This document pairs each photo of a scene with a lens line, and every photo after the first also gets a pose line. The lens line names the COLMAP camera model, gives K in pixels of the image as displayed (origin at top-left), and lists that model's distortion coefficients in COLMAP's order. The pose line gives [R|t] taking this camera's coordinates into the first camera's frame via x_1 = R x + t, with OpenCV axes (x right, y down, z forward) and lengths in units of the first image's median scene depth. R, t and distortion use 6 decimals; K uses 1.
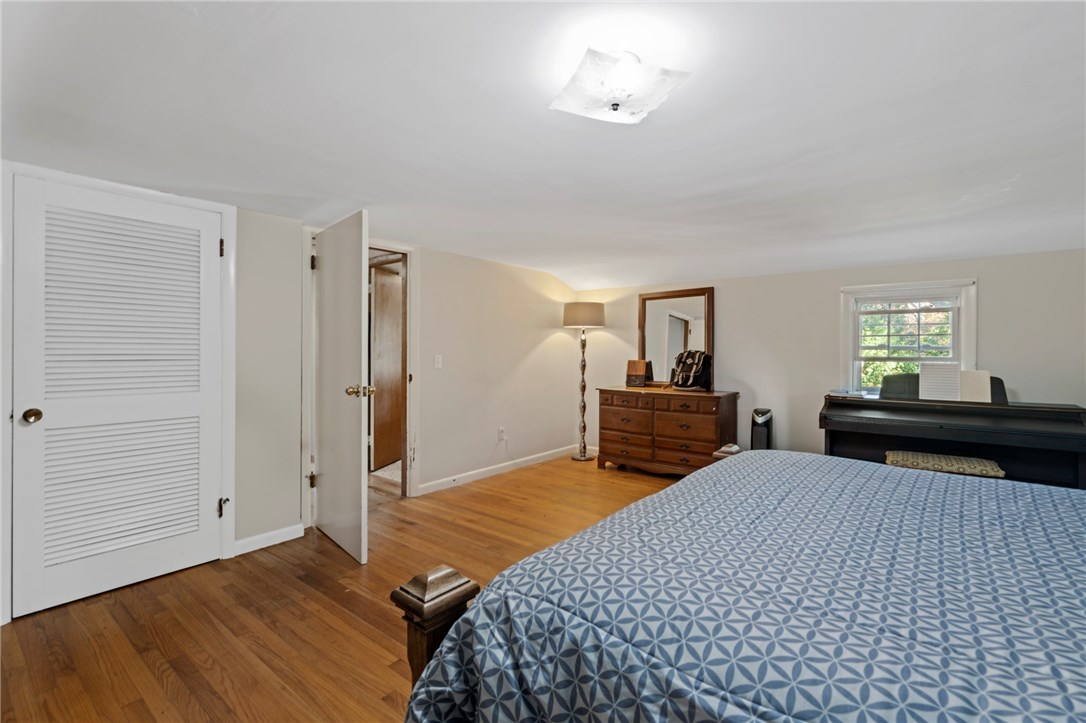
lens RADIAL K [[483.9, 0, 569.1], [0, 483.9, 349.7], [0, 0, 1]] dist [-0.000750, 0.000241]
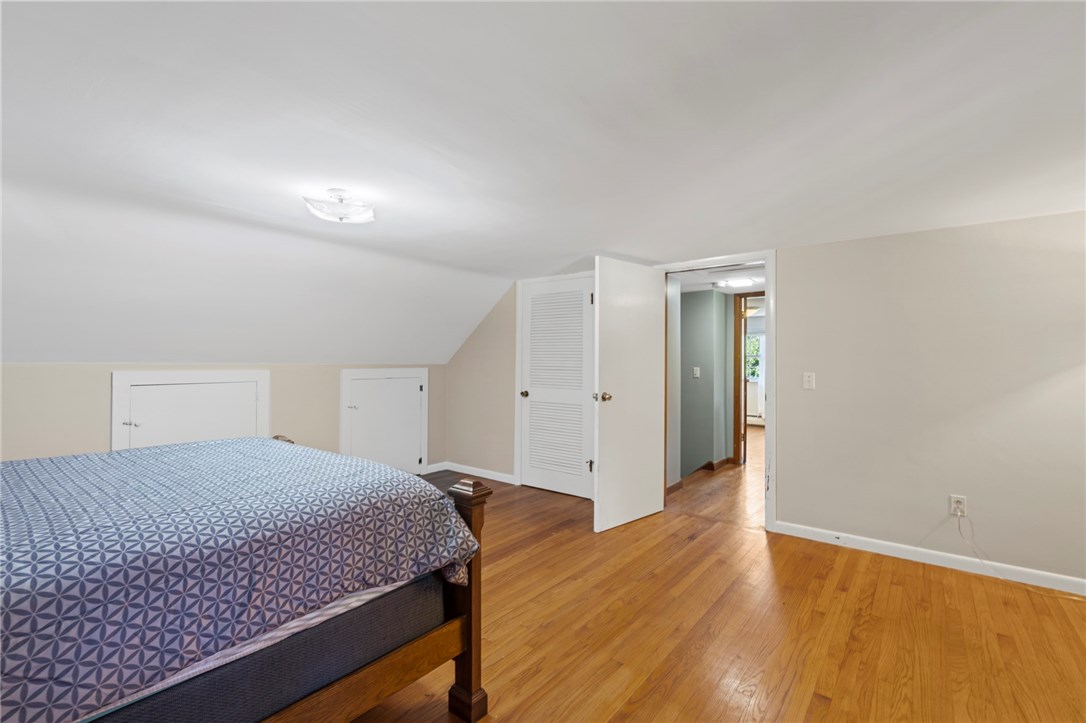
lens RADIAL K [[490.3, 0, 538.7], [0, 490.3, 361.1], [0, 0, 1]] dist [-0.003736, 0.001153]
pose [[-0.020214, 0.000065, -0.999796, 0.725731], [-0.003548, 0.999994, 0.000137, -0.008093], [0.999789, 0.003550, -0.020214, 0.722878]]
